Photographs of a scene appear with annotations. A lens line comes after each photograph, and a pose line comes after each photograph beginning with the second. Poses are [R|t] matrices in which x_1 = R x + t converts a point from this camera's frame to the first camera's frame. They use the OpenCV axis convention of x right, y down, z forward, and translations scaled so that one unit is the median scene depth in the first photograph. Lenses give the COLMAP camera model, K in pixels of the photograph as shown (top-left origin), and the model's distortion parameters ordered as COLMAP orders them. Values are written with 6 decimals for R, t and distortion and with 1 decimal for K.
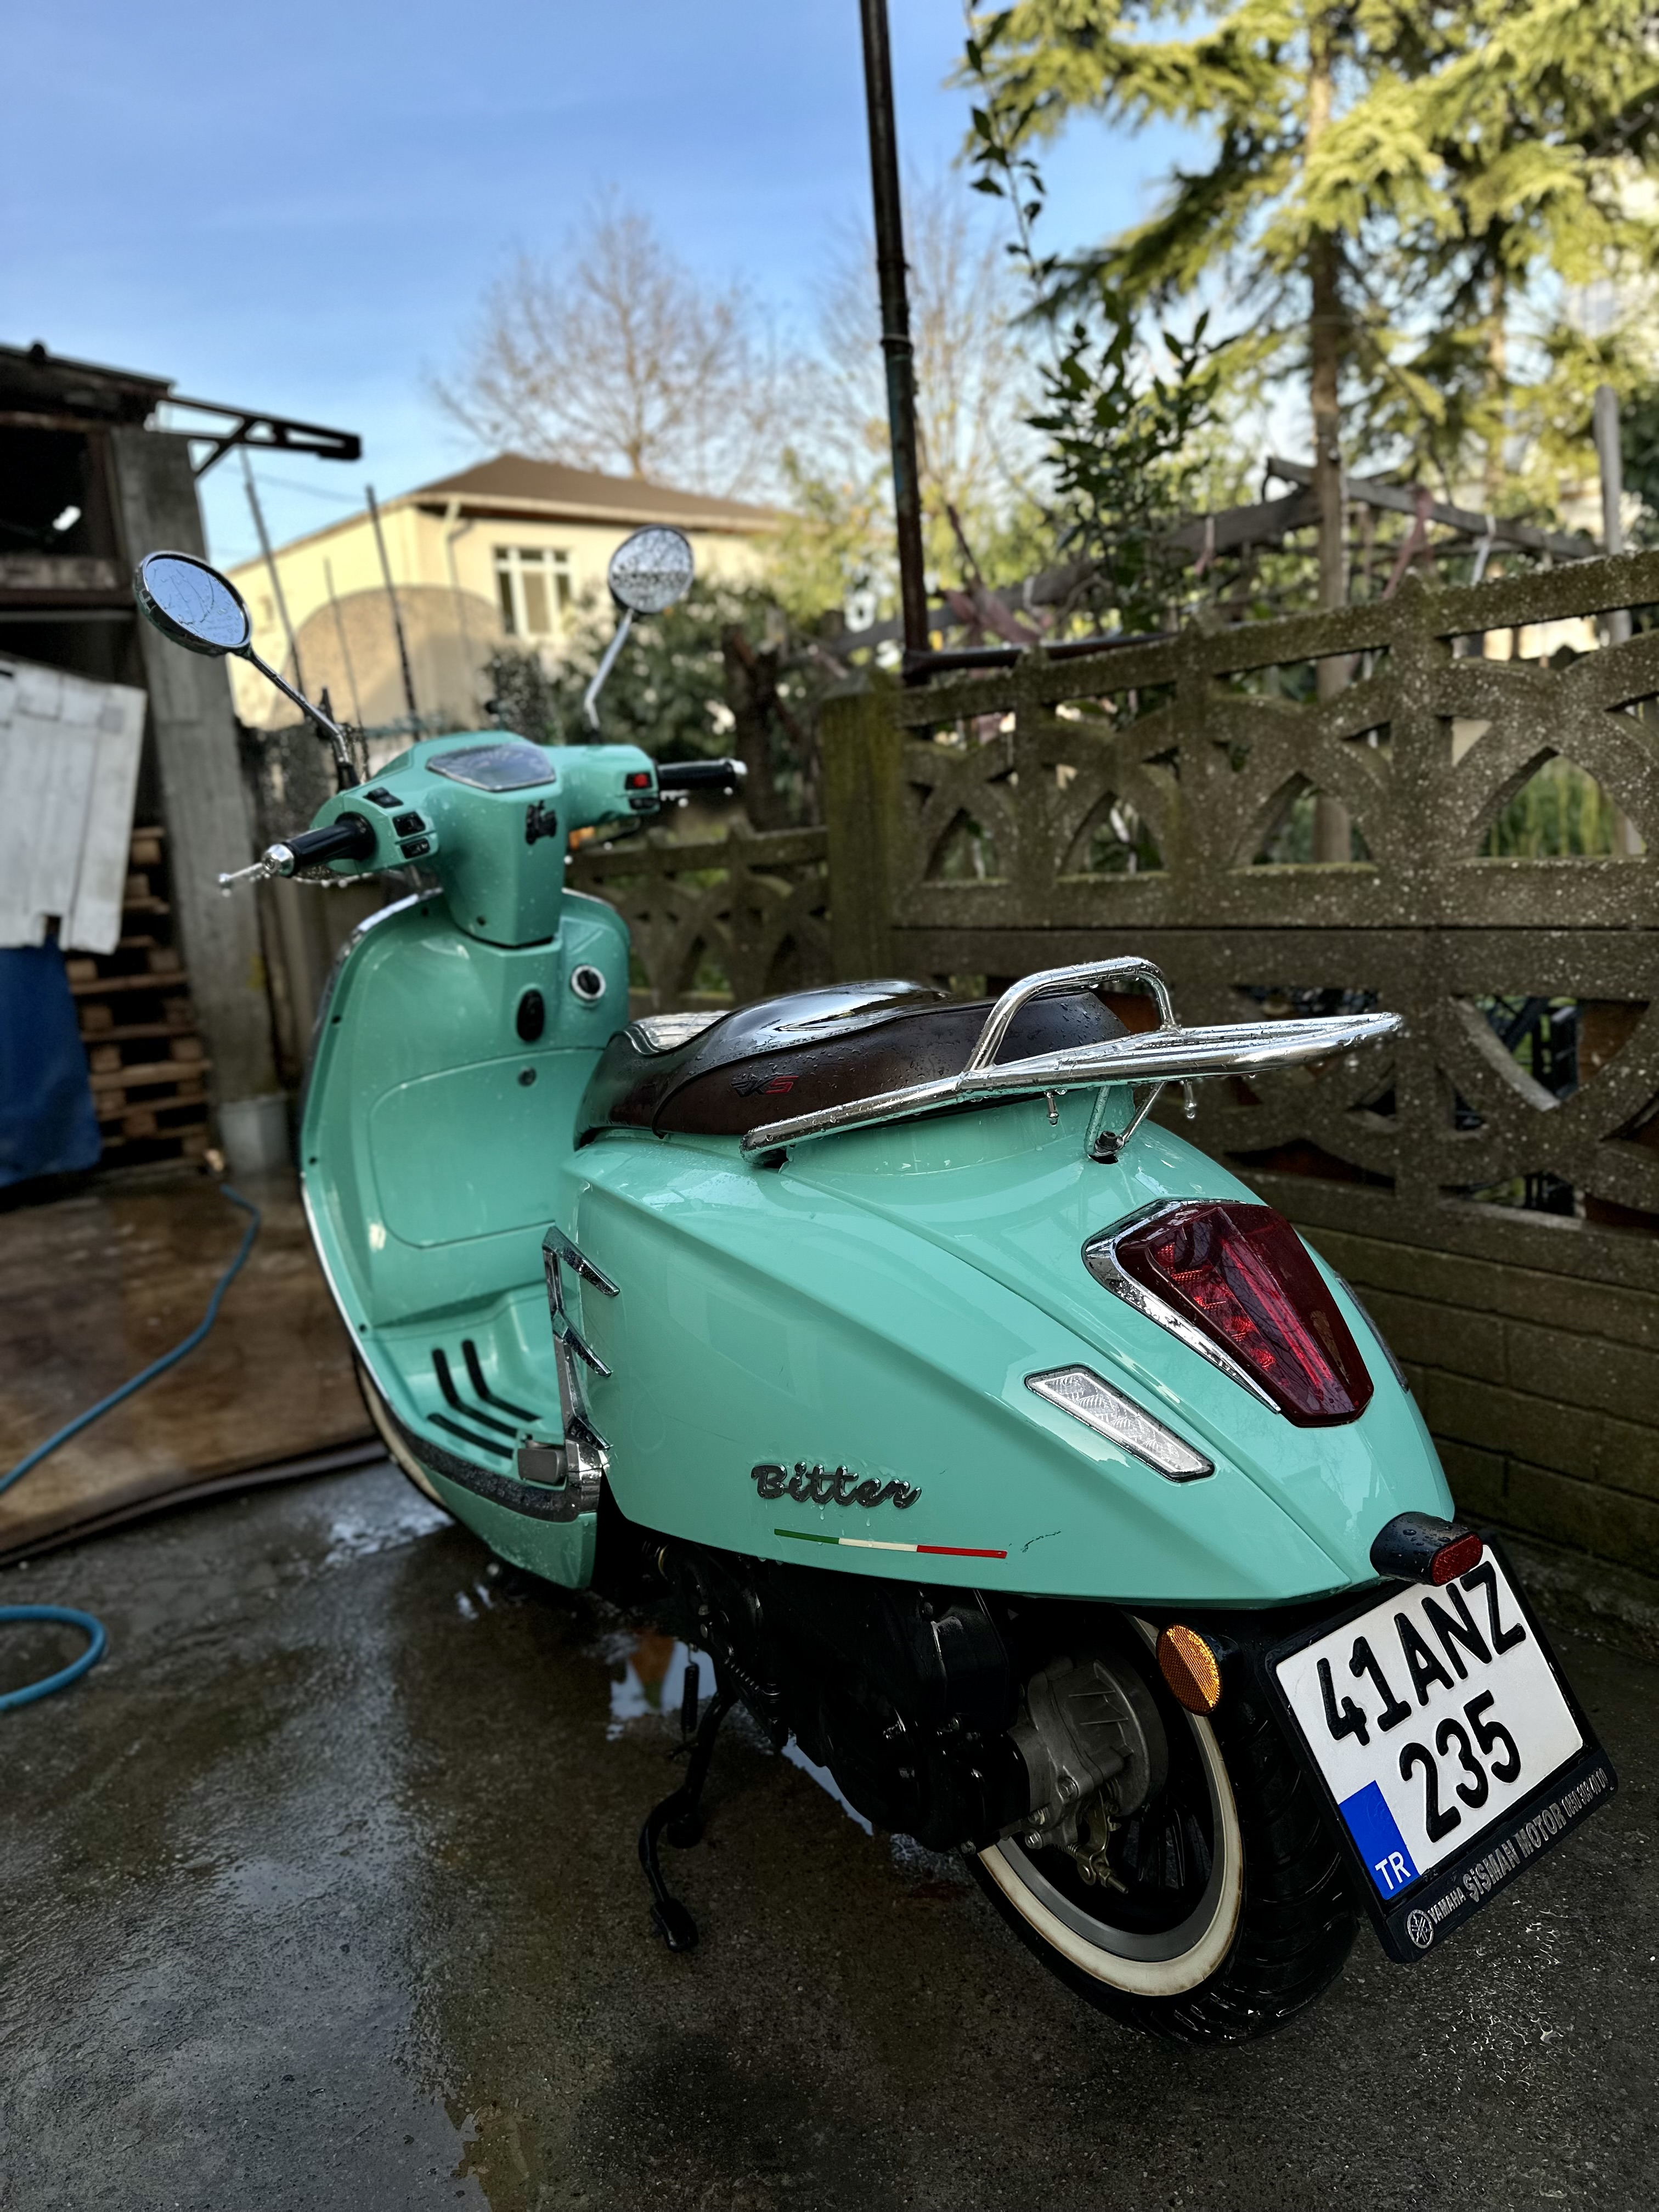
lens RADIAL K [[1510.9, 0, 844.7], [0, 1510.9, 1107.1], [0, 0, 1]] dist [-0.024858, 0.000396]
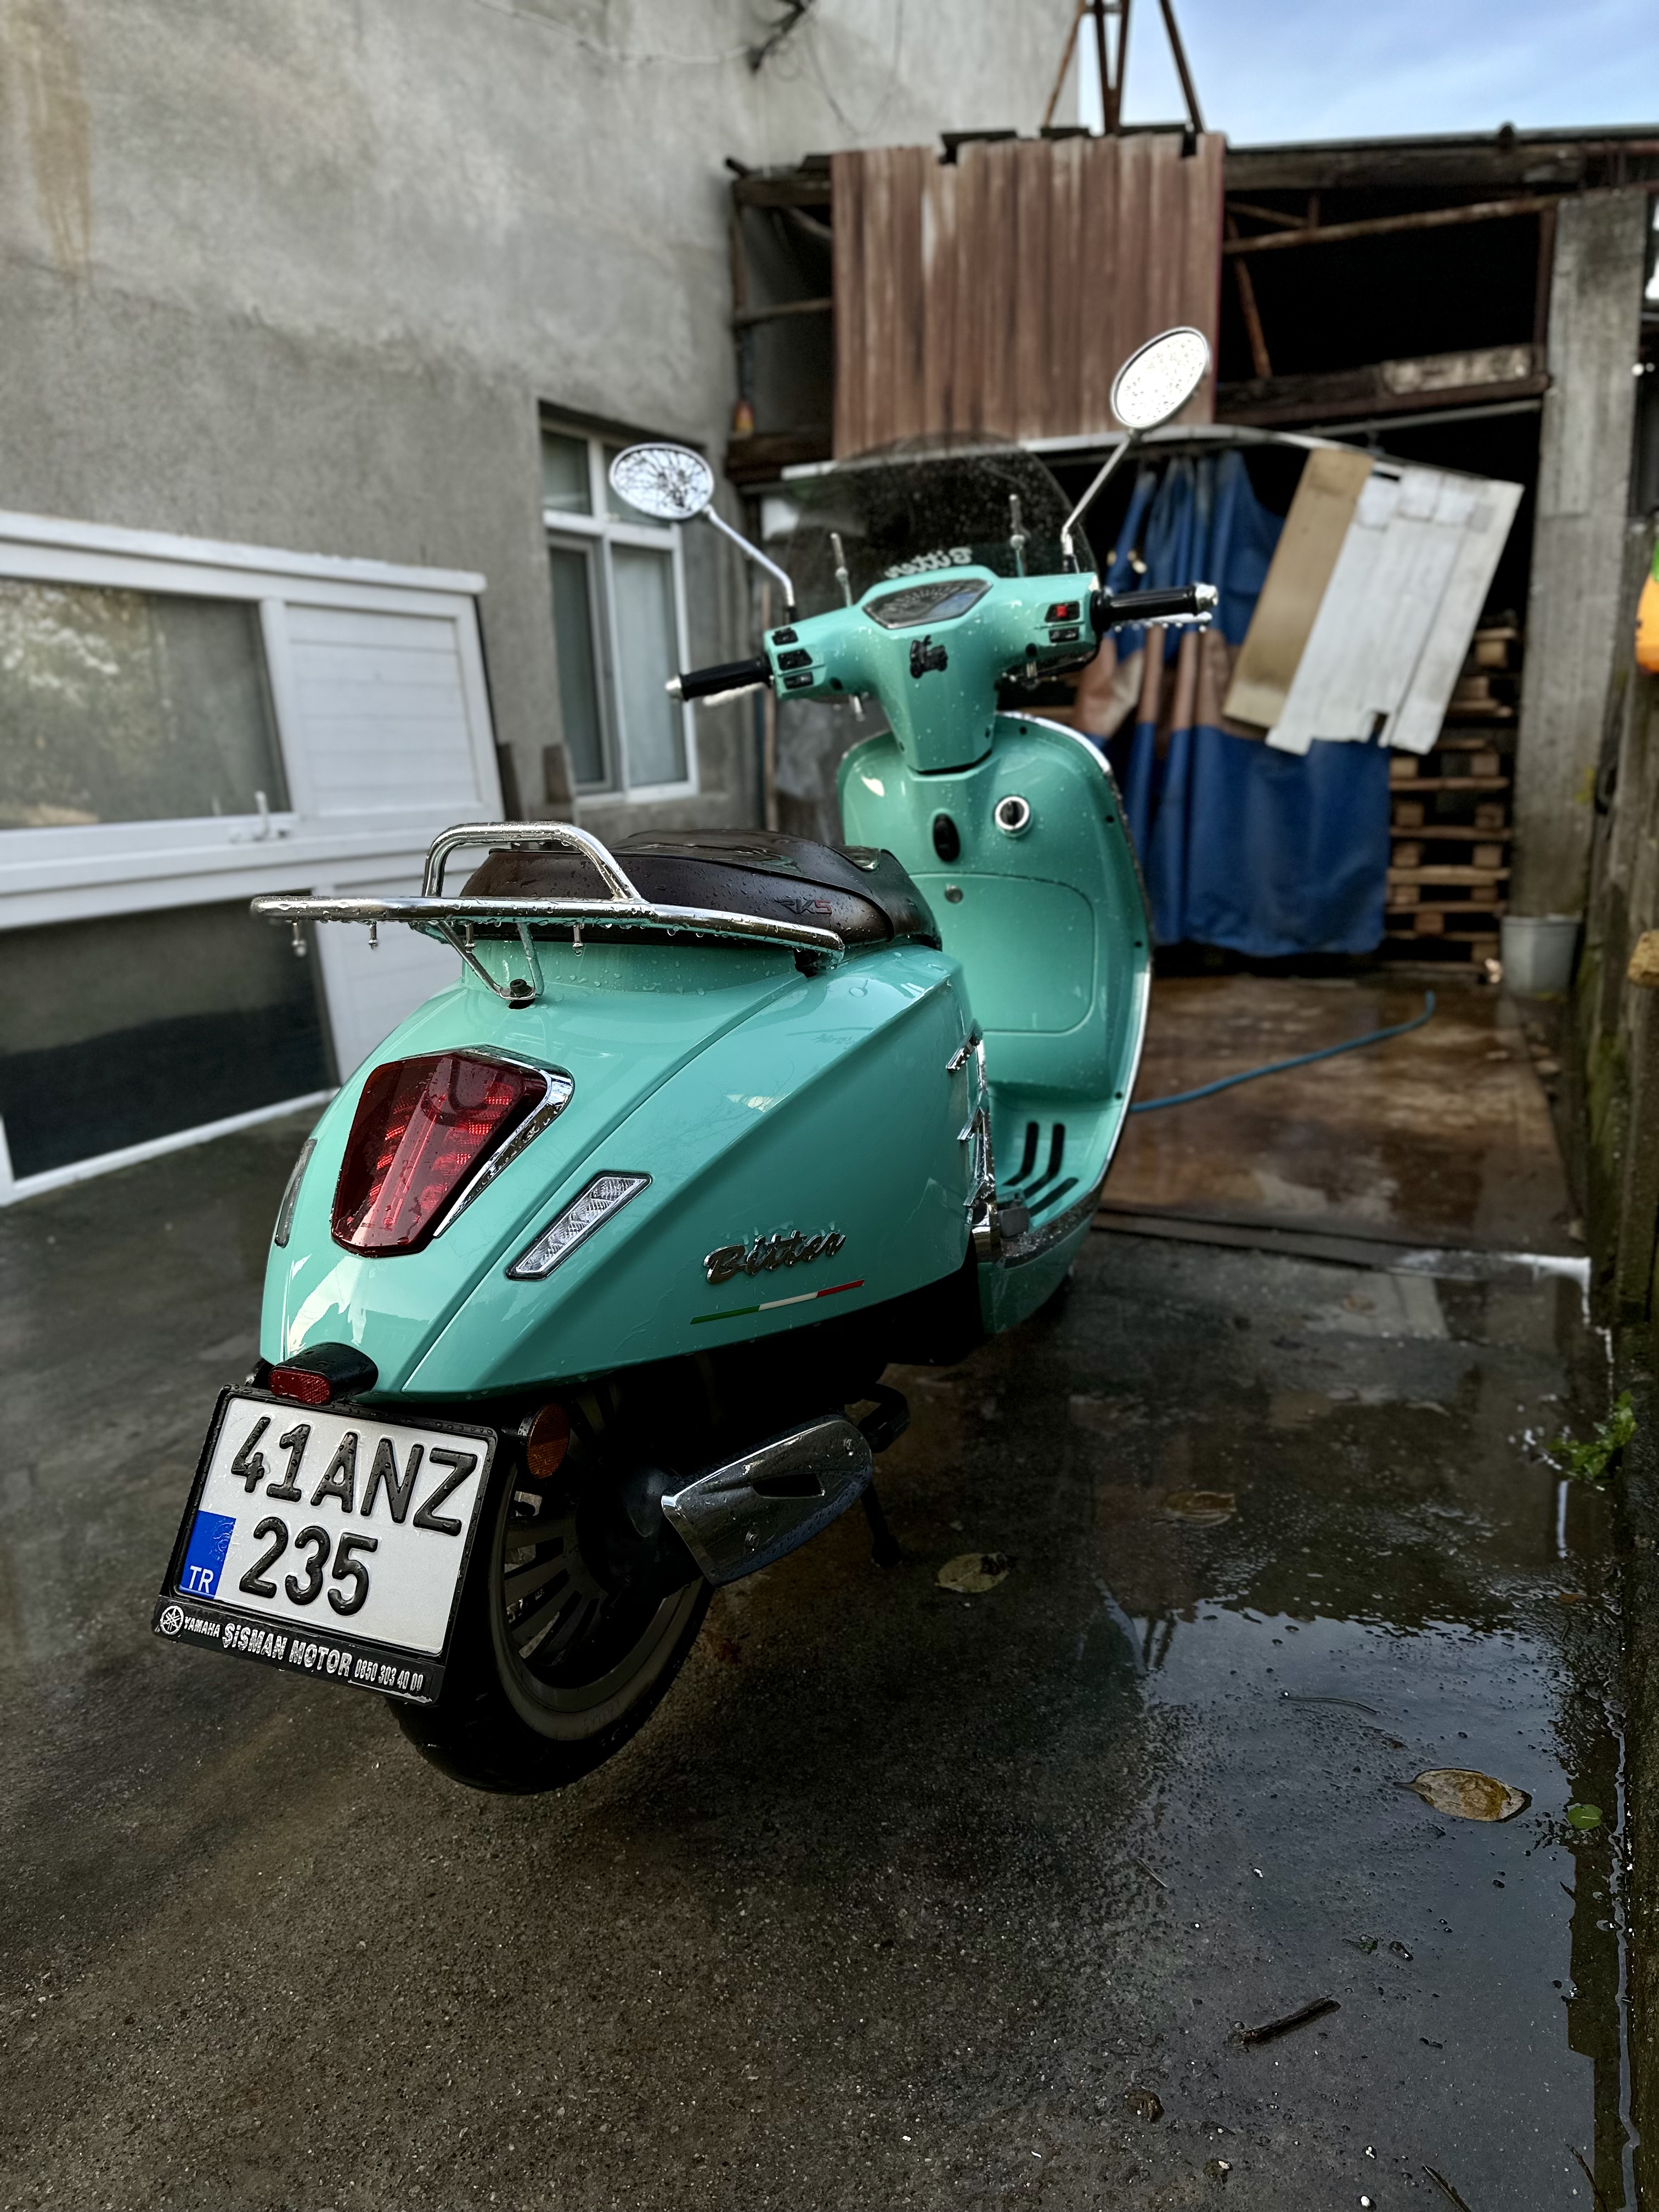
lens RADIAL K [[1510.9, 0, 844.7], [0, 1510.9, 1107.1], [0, 0, 1]] dist [-0.024858, 0.000396]
pose [[0.515586, 0.257273, -0.817301, 0.219487], [-0.145777, 0.966290, 0.212210, -0.029031], [0.844346, 0.009731, 0.535710, 0.110800]]
